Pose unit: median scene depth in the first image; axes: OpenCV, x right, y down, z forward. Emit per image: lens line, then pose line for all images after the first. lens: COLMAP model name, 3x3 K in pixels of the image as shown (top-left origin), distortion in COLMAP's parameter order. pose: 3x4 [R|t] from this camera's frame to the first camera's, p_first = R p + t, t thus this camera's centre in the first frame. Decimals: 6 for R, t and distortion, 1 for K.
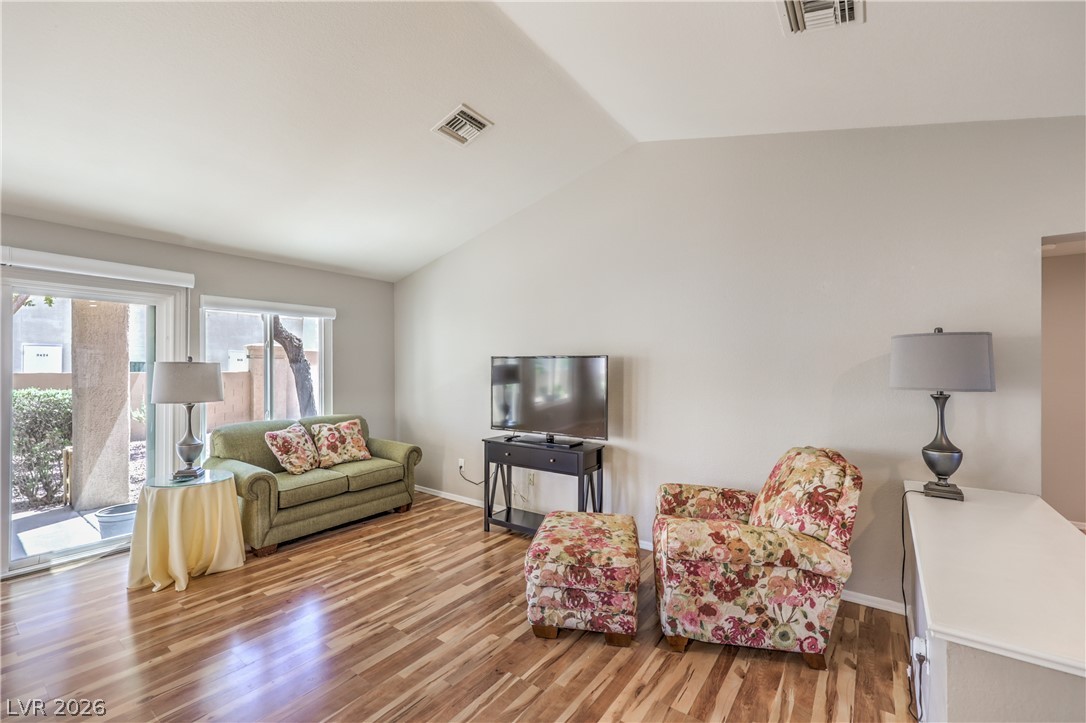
lens RADIAL K [[449.4, 0, 542.8], [0, 449.4, 369.0], [0, 0, 1]] dist [0.000171, 0.000134]
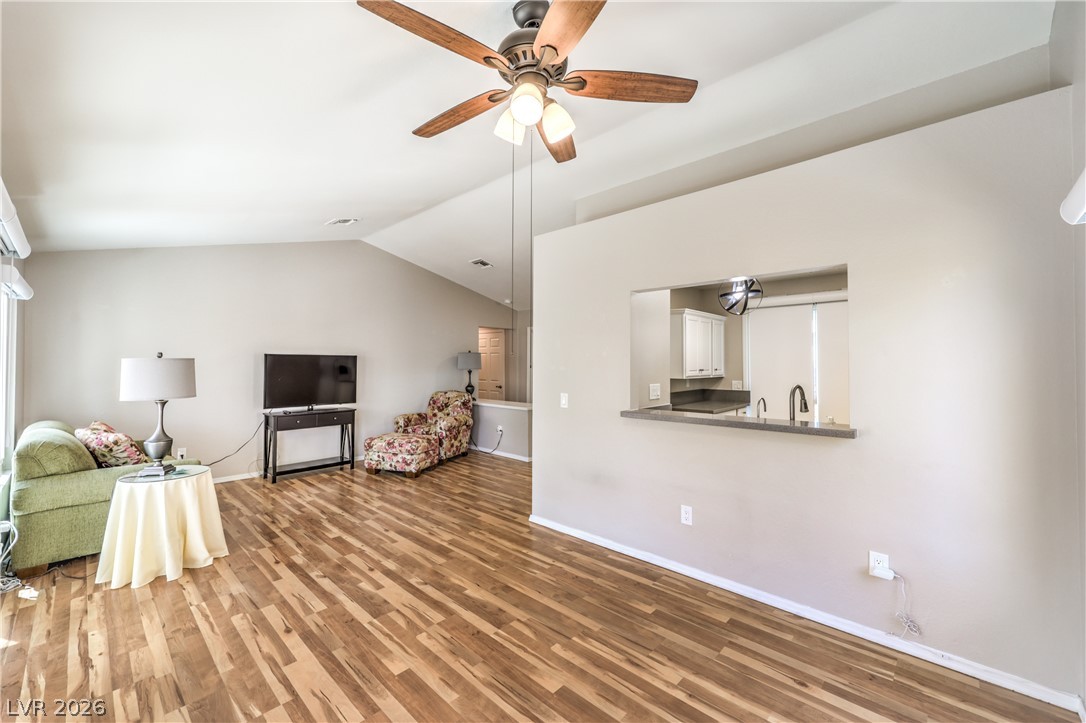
lens RADIAL K [[438.0, 0, 547.2], [0, 438.0, 358.6], [0, 0, 1]] dist [-0.011012, -0.000146]
pose [[0.112599, 0.006017, 0.993622, -2.144519], [-0.003246, 0.999979, -0.005687, -0.014227], [-0.993635, -0.002585, 0.112616, 0.057975]]
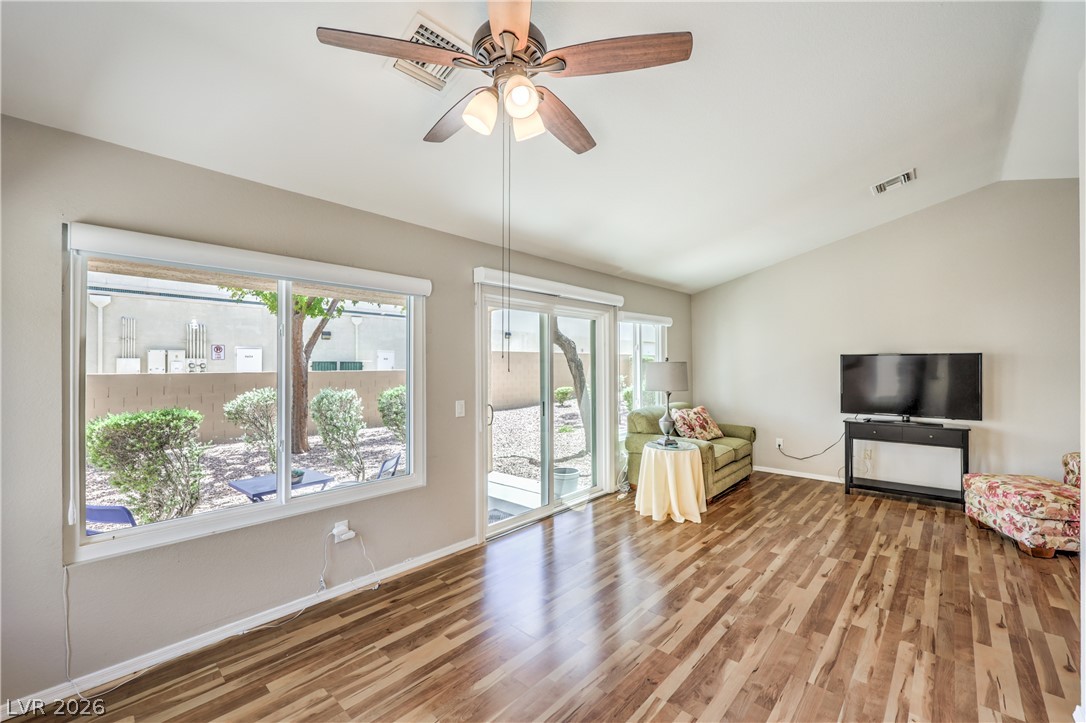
lens RADIAL K [[444.9, 0, 543.0], [0, 444.9, 361.5], [0, 0, 1]] dist [-0.000113, 0.000668]
pose [[0.993438, -0.010381, -0.113900, -1.318361], [0.009604, 0.999927, -0.007369, -0.011654], [0.113968, 0.006227, 0.993465, -0.528510]]
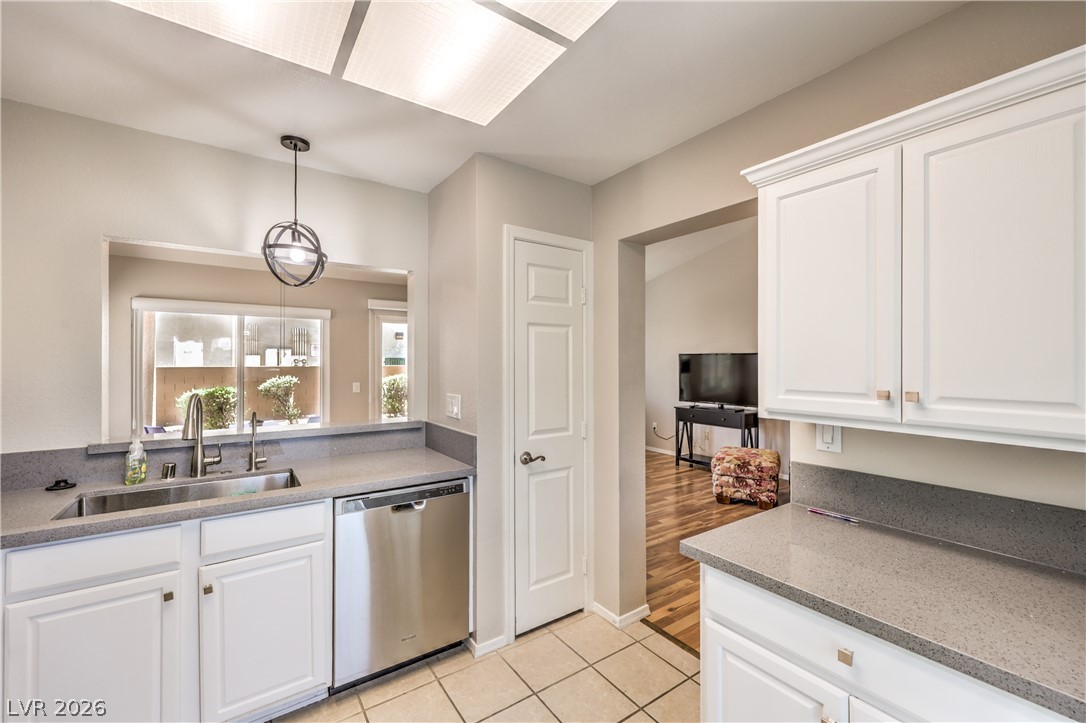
lens RADIAL K [[444.9, 0, 543.0], [0, 444.9, 361.5], [0, 0, 1]] dist [-0.000113, 0.000668]
pose [[0.944631, -0.005116, -0.328093, -0.091373], [0.004863, 0.999987, -0.001590, -0.002029], [0.328097, -0.000093, 0.944644, -0.992777]]
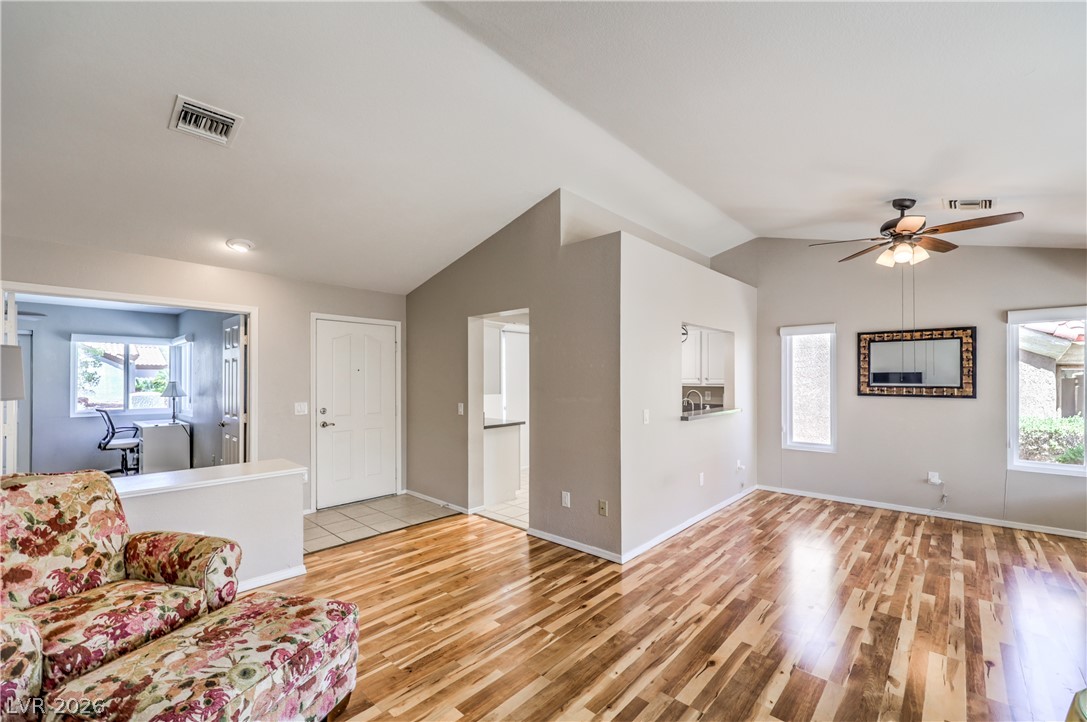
lens RADIAL K [[453.1, 0, 552.8], [0, 453.1, 376.1], [0, 0, 1]] dist [0.000030, 0.000259]
pose [[-0.995404, -0.002848, 0.095722, -0.456593], [-0.002945, 0.999995, -0.000873, -0.009103], [-0.095719, -0.001151, -0.995408, 1.737852]]
